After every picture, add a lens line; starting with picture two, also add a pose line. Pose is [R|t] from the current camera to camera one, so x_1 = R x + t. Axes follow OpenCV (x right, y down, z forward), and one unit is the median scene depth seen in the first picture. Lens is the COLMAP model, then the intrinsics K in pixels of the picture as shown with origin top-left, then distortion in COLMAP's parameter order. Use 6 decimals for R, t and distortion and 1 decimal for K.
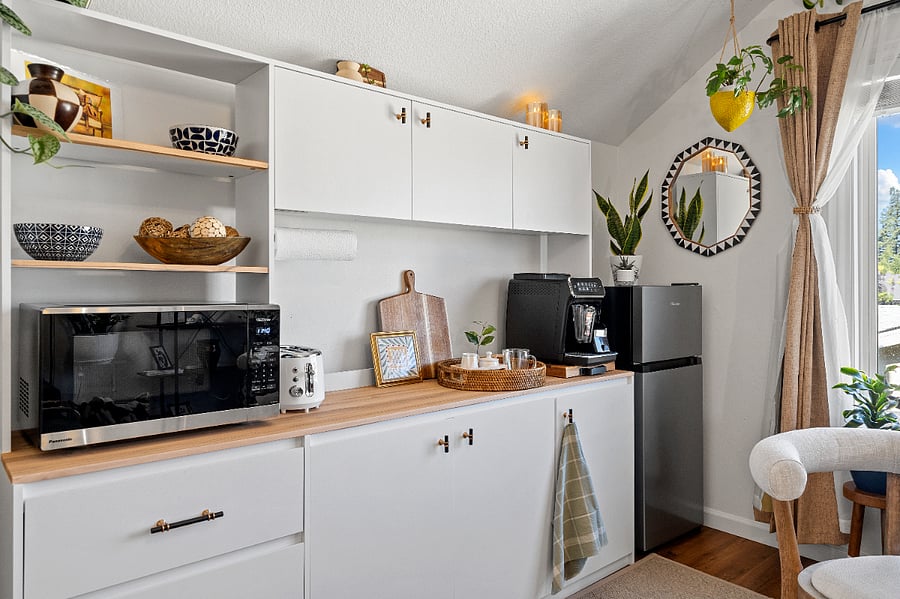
lens RADIAL K [[600.2, 0, 448.6], [0, 600.2, 284.6], [0, 0, 1]] dist [0.004729, 0.000323]
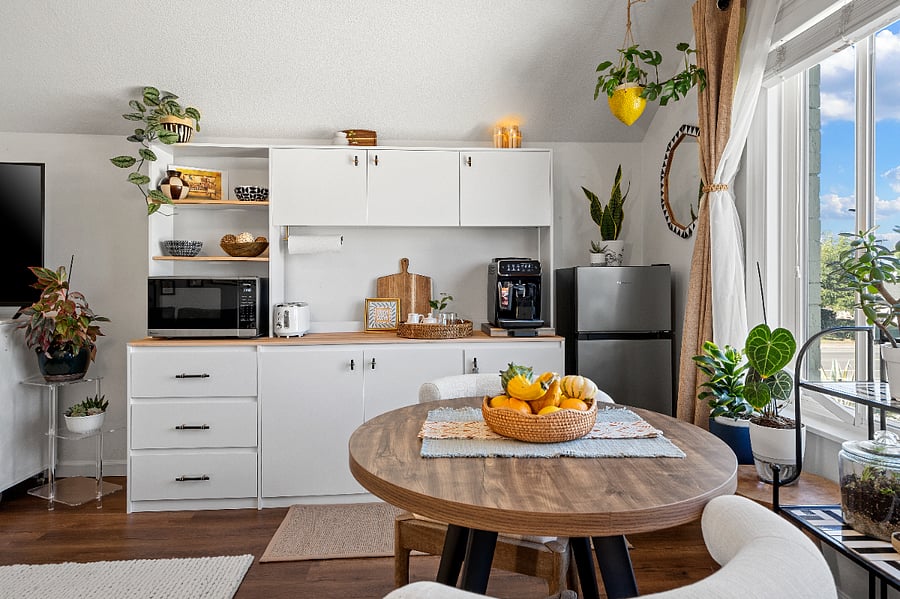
lens RADIAL K [[526.1, 0, 450.9], [0, 526.1, 281.2], [0, 0, 1]] dist [0.004541, 0.001195]
pose [[0.803843, -0.001435, -0.594840, 0.825108], [0.004359, 0.999984, 0.003478, 0.029842], [0.594826, -0.005388, 0.803836, 0.018184]]
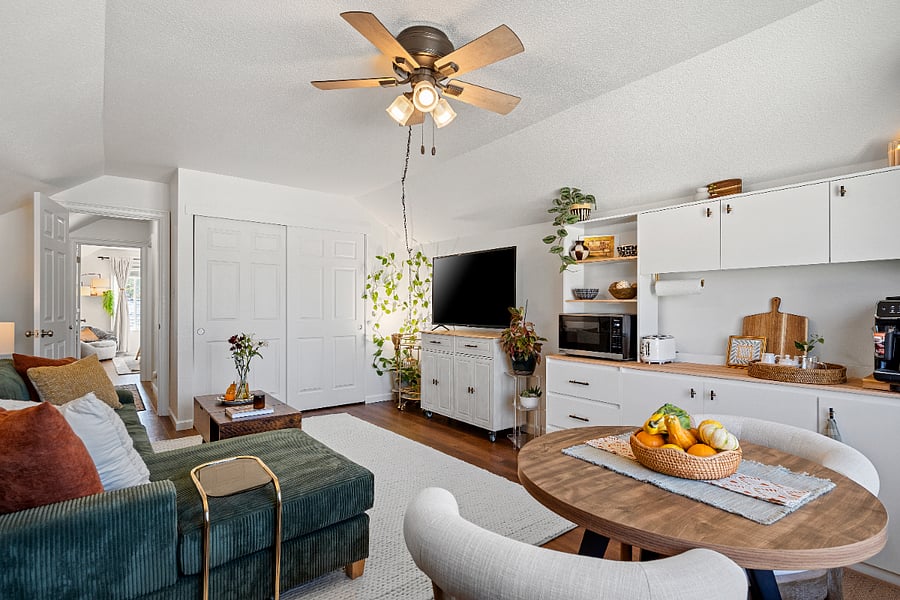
lens RADIAL K [[445.4, 0, 451.1], [0, 445.4, 304.4], [0, 0, 1]] dist [-0.000758, 0.000020]
pose [[-0.037791, -0.005251, -0.999272, 1.099090], [0.000802, 0.999986, -0.005285, -0.001270], [0.999285, -0.001001, -0.037786, 0.241898]]
